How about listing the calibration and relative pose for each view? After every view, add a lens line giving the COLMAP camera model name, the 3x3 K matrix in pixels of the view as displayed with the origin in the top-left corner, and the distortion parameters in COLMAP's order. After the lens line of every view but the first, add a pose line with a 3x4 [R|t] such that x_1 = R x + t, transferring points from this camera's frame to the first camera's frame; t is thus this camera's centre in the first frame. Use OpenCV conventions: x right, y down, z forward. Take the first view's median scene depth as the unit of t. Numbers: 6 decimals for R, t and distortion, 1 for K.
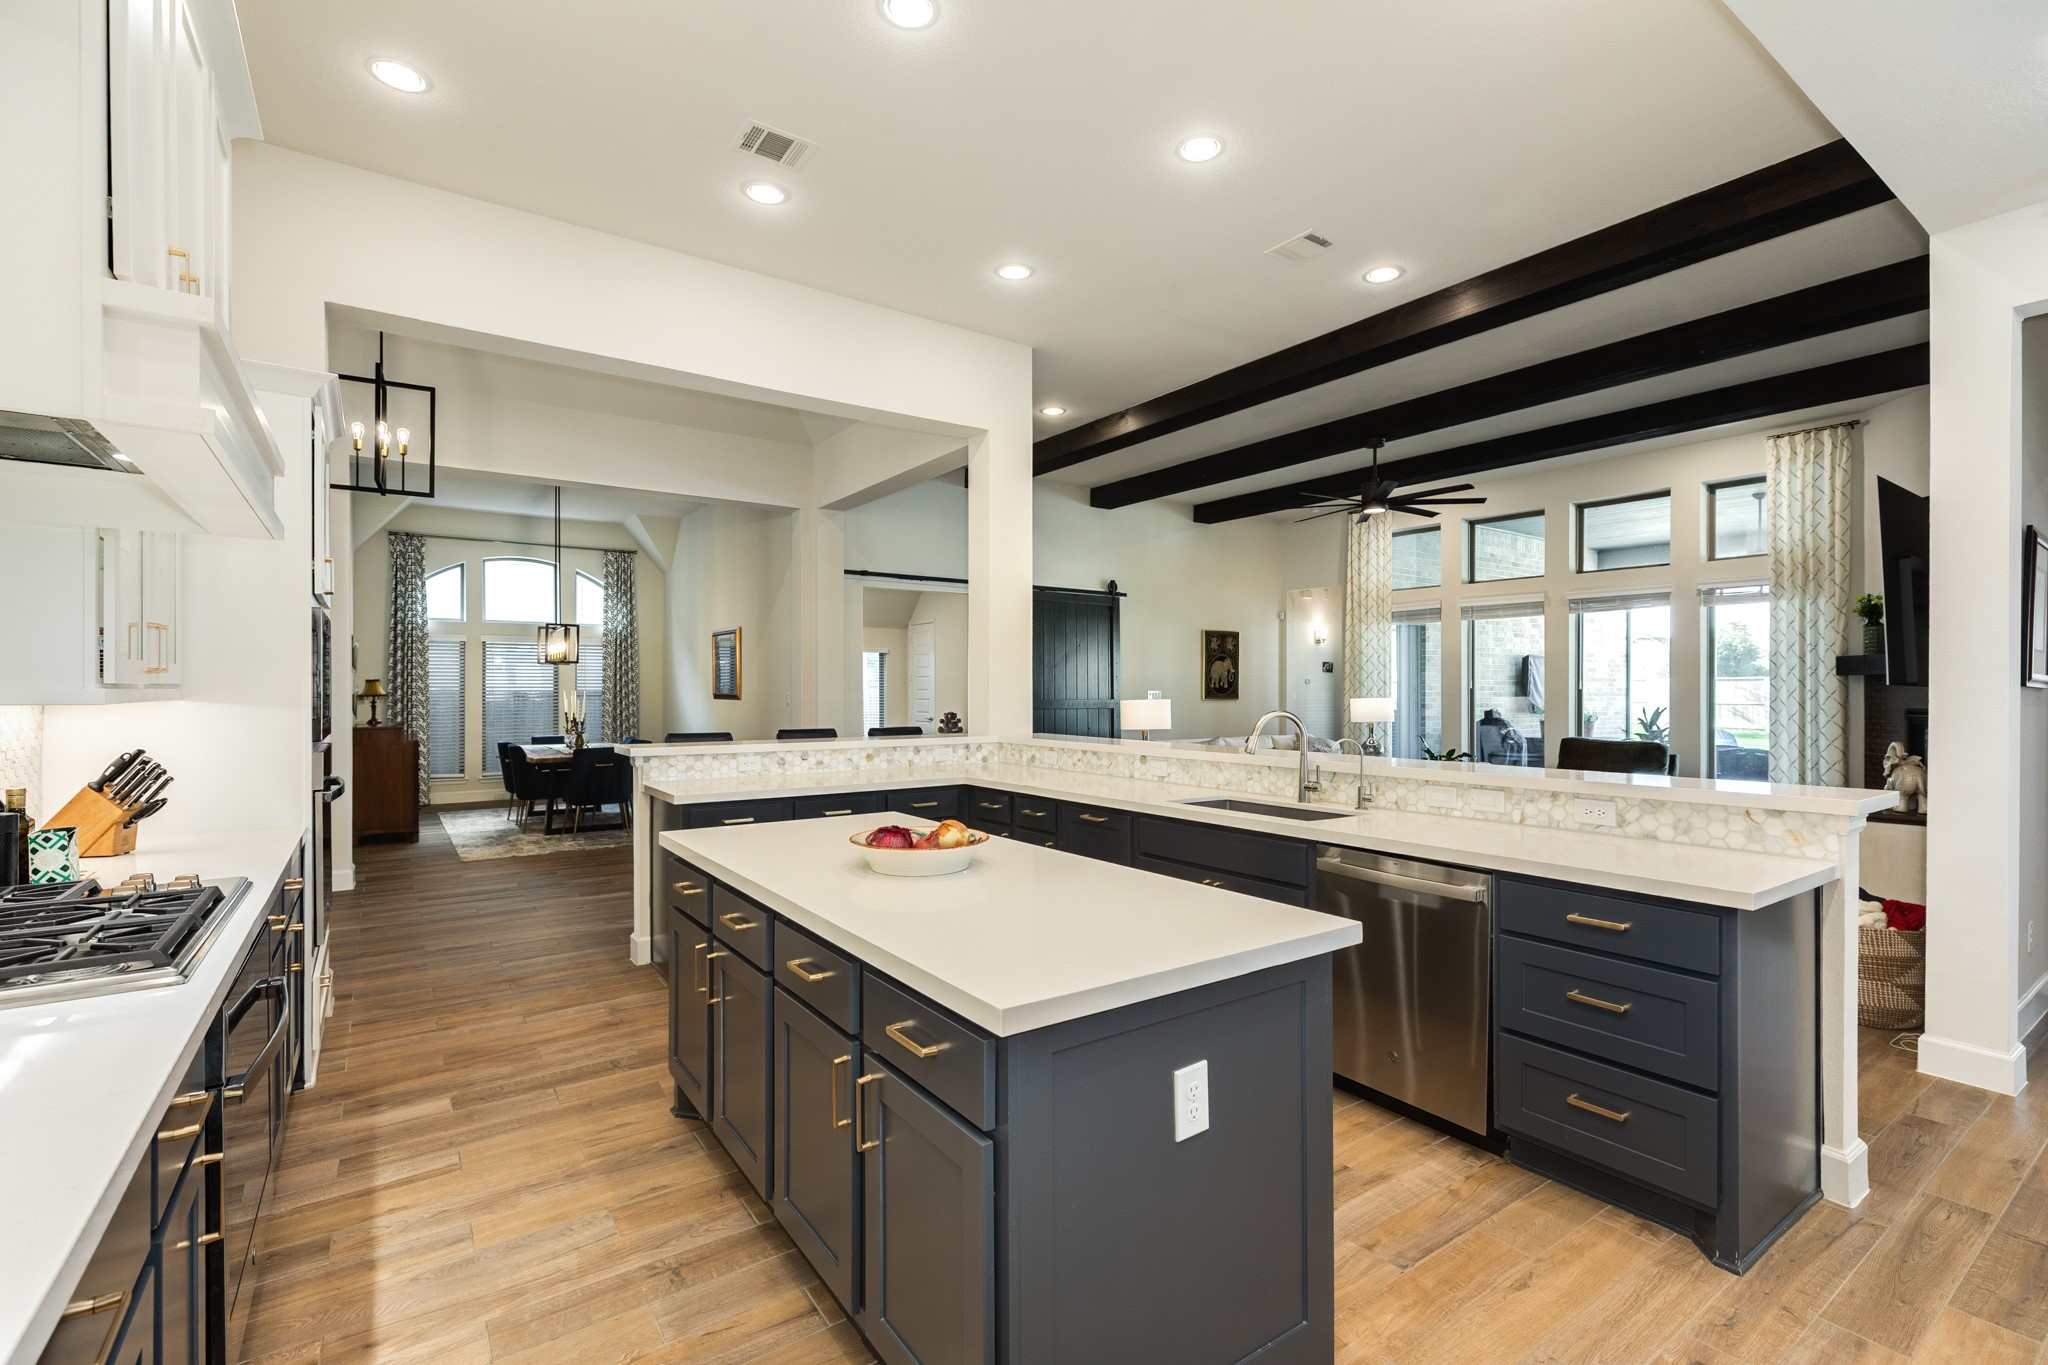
lens RADIAL K [[917.4, 0, 1024.0], [0, 917.4, 682.5], [0, 0, 1]] dist [0.010106, 0.000303]
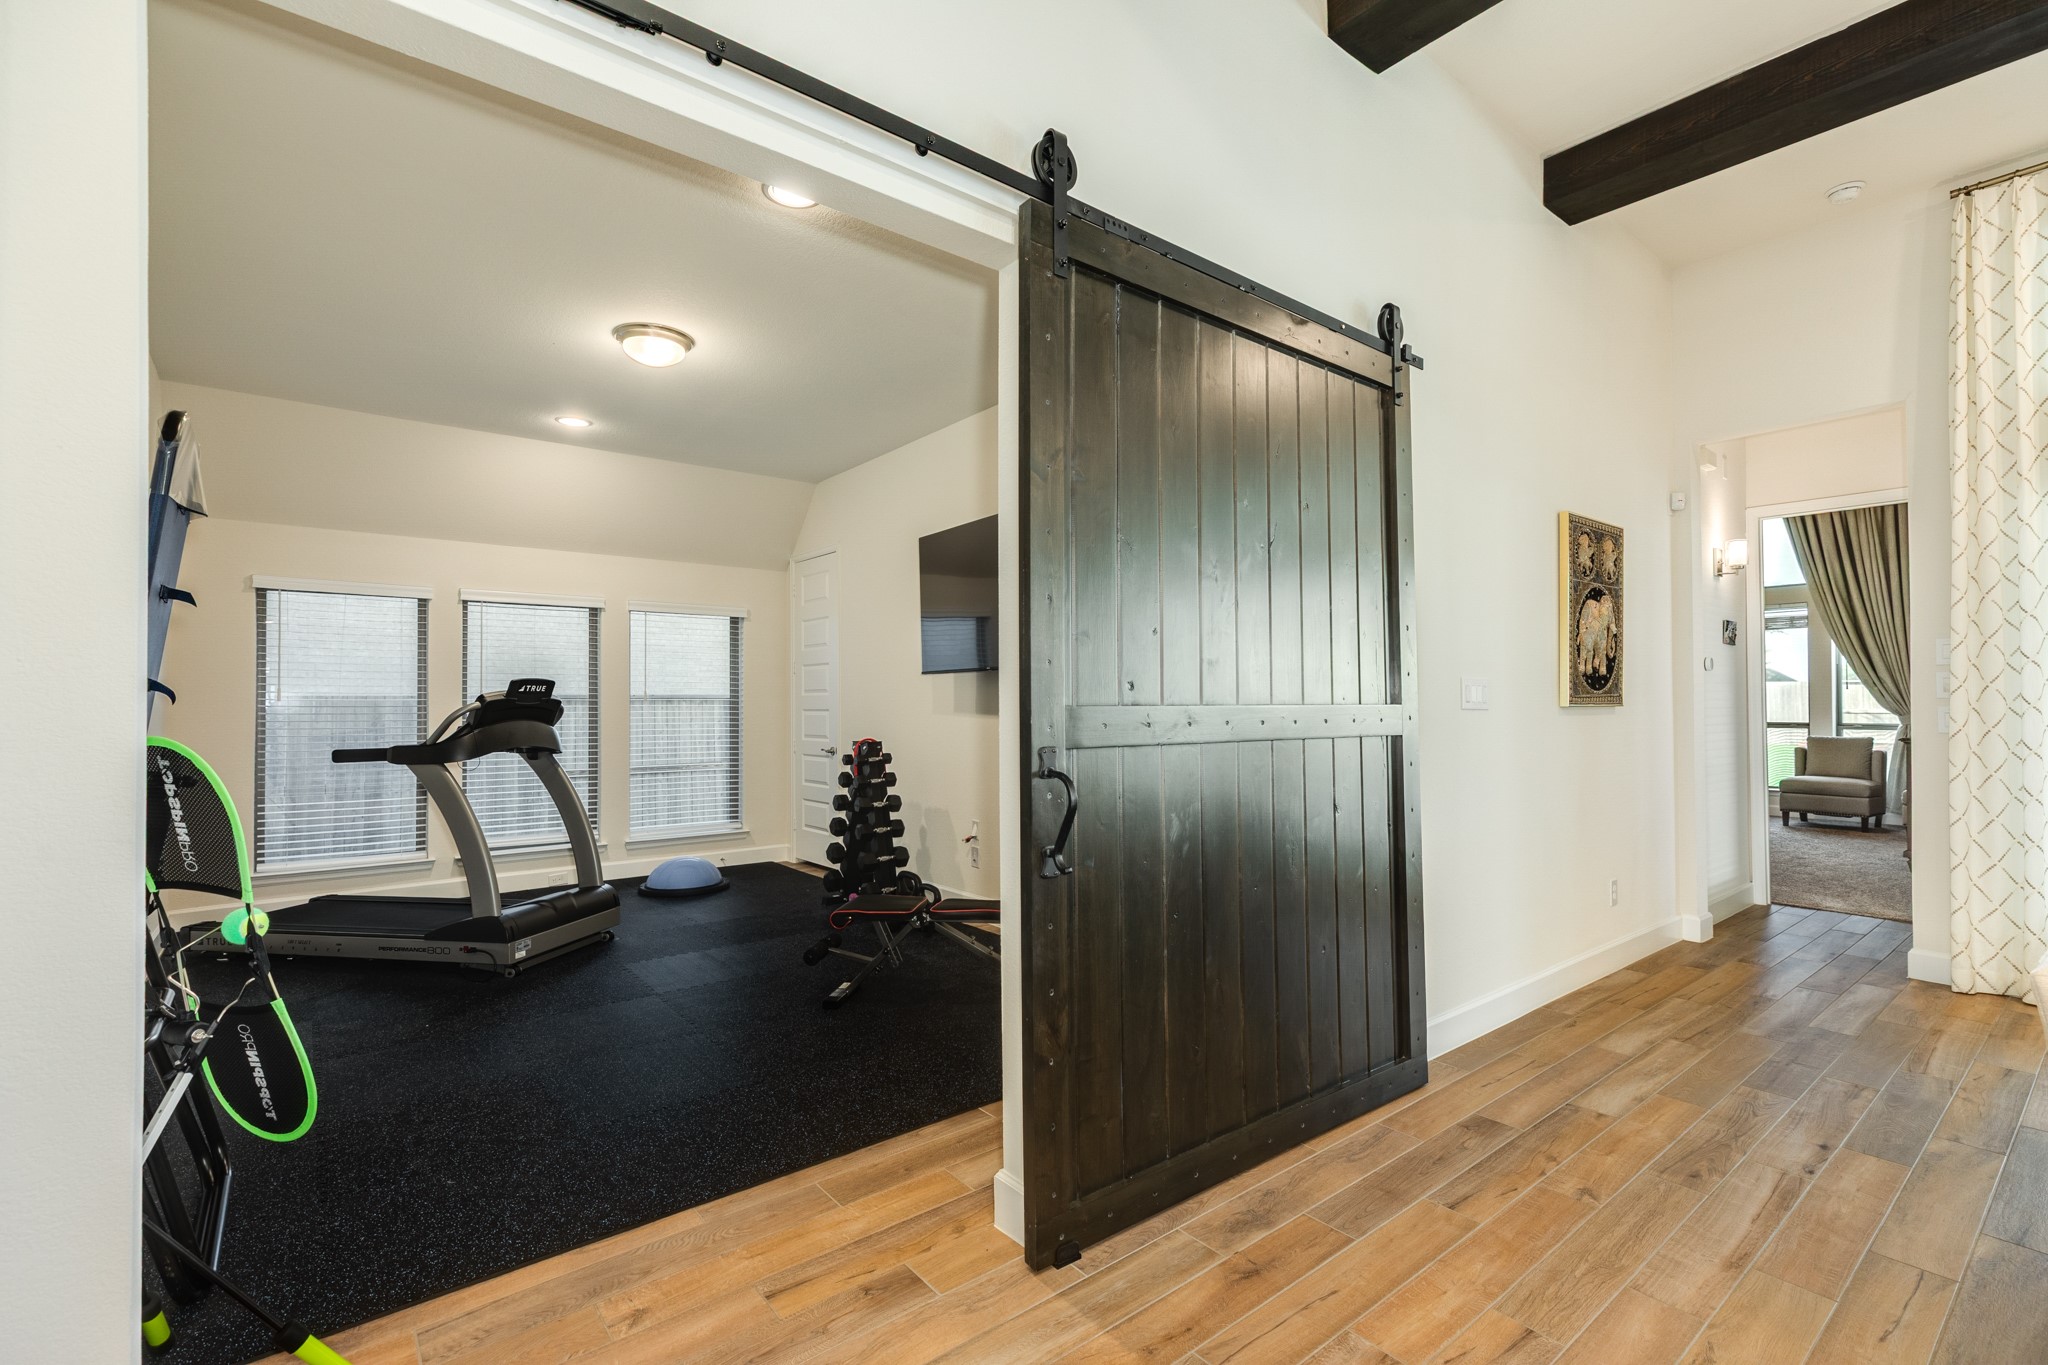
lens RADIAL K [[917.4, 0, 1024.0], [0, 917.4, 682.5], [0, 0, 1]] dist [0.010106, 0.000303]
pose [[0.998341, -0.004231, 0.057431, -0.031168], [0.005008, 0.999898, -0.013396, 0.011819], [-0.057368, 0.013661, 0.998260, 0.563070]]
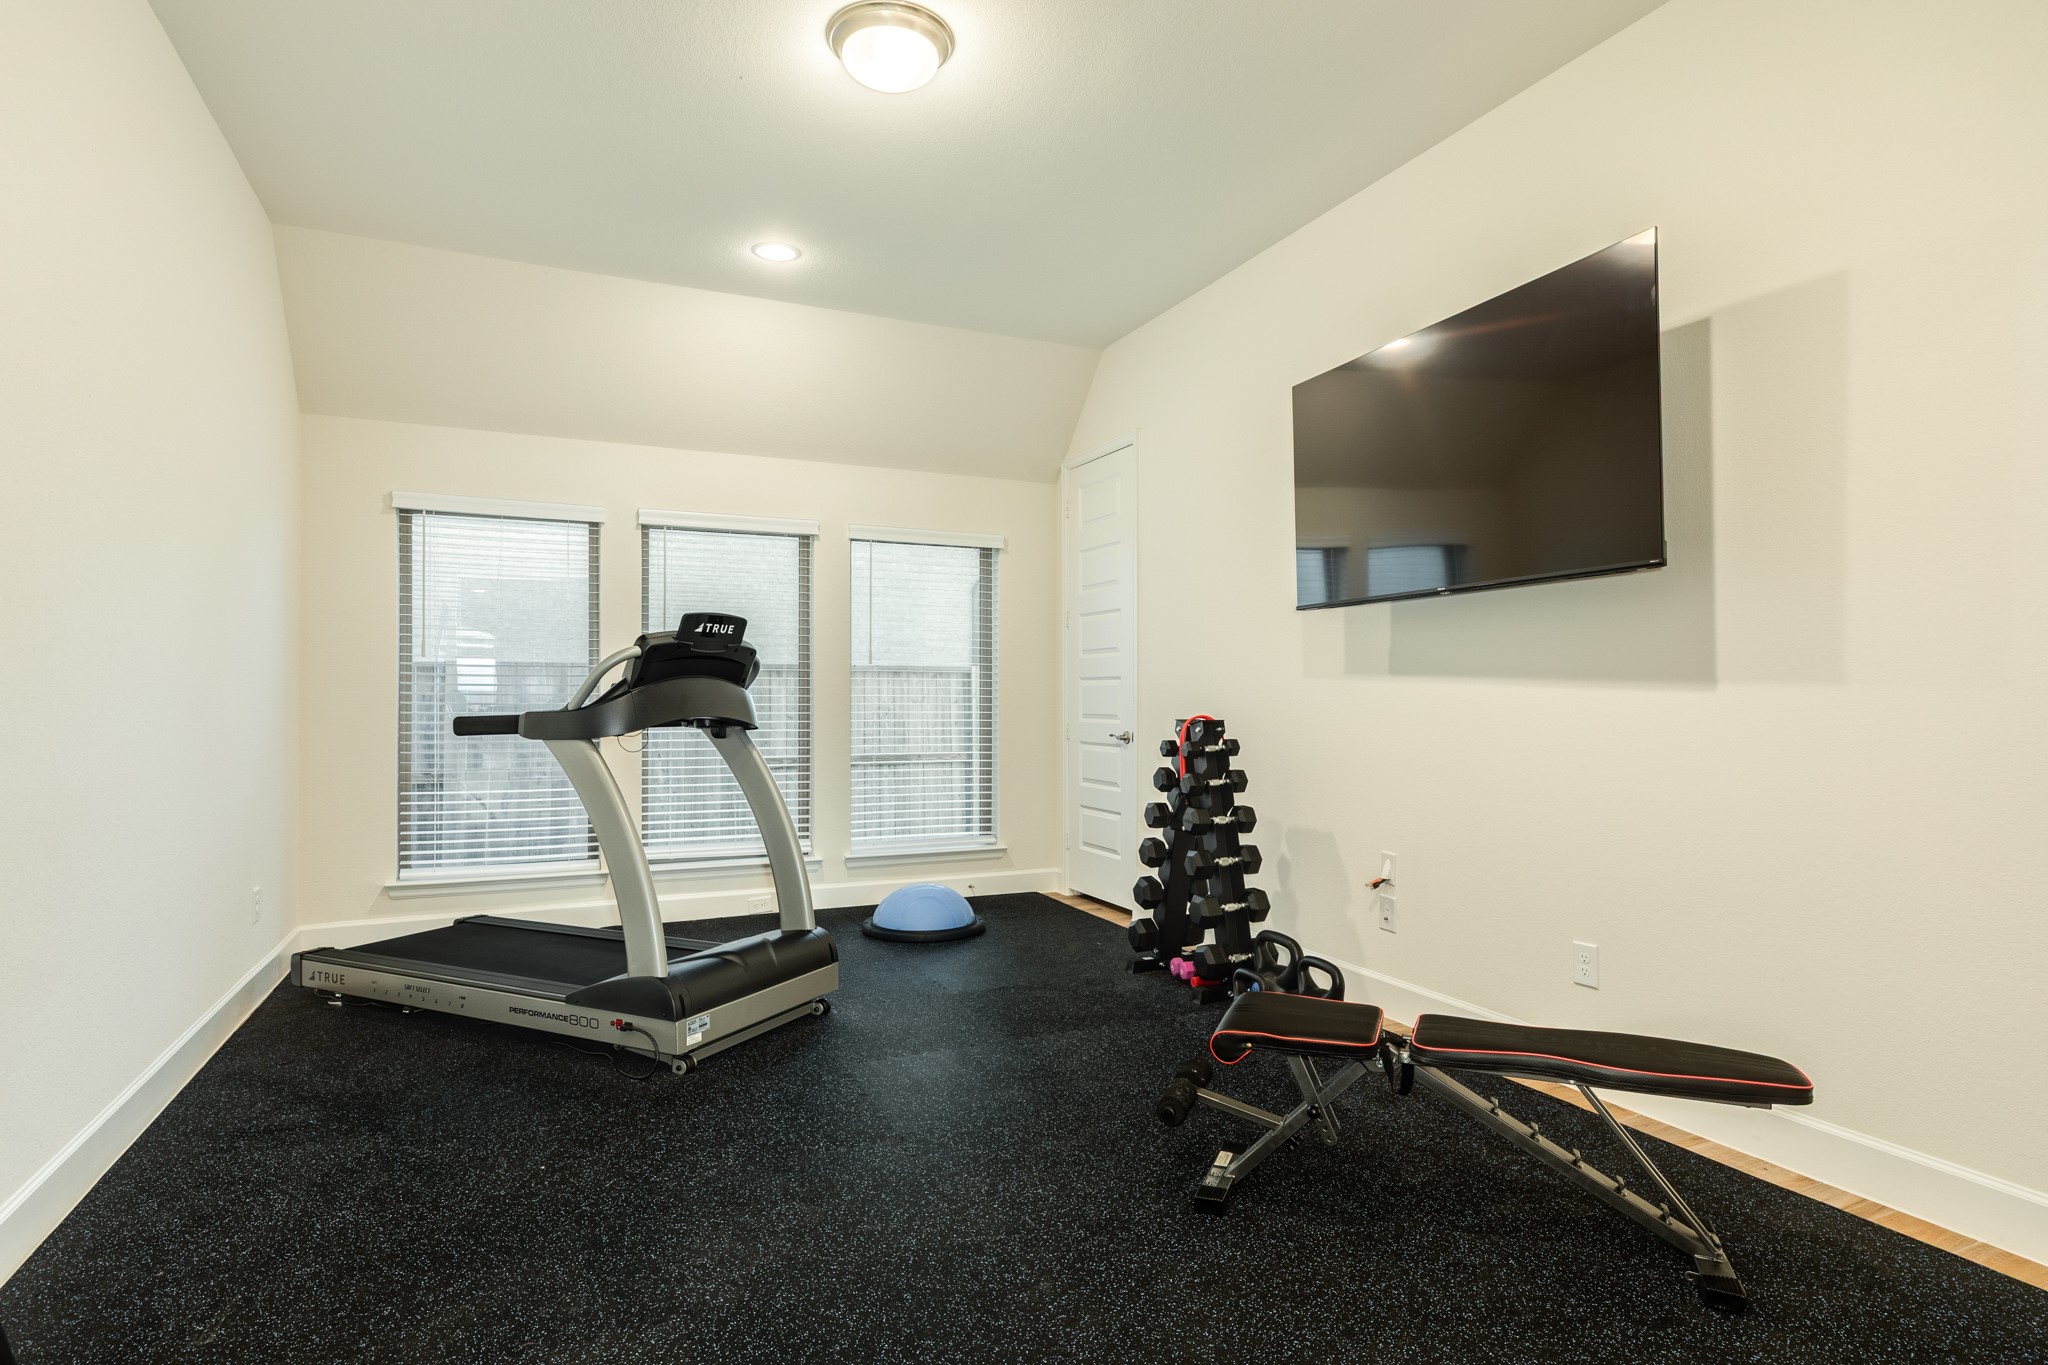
lens RADIAL K [[1063.8, 0, 1024.0], [0, 1063.8, 682.5], [0, 0, 1]] dist [-0.000054, 0.000828]
pose [[0.983043, -0.001173, -0.183370, -0.074237], [0.000806, 0.999998, -0.002075, 0.023011], [0.183372, 0.001892, 0.983042, 0.679613]]
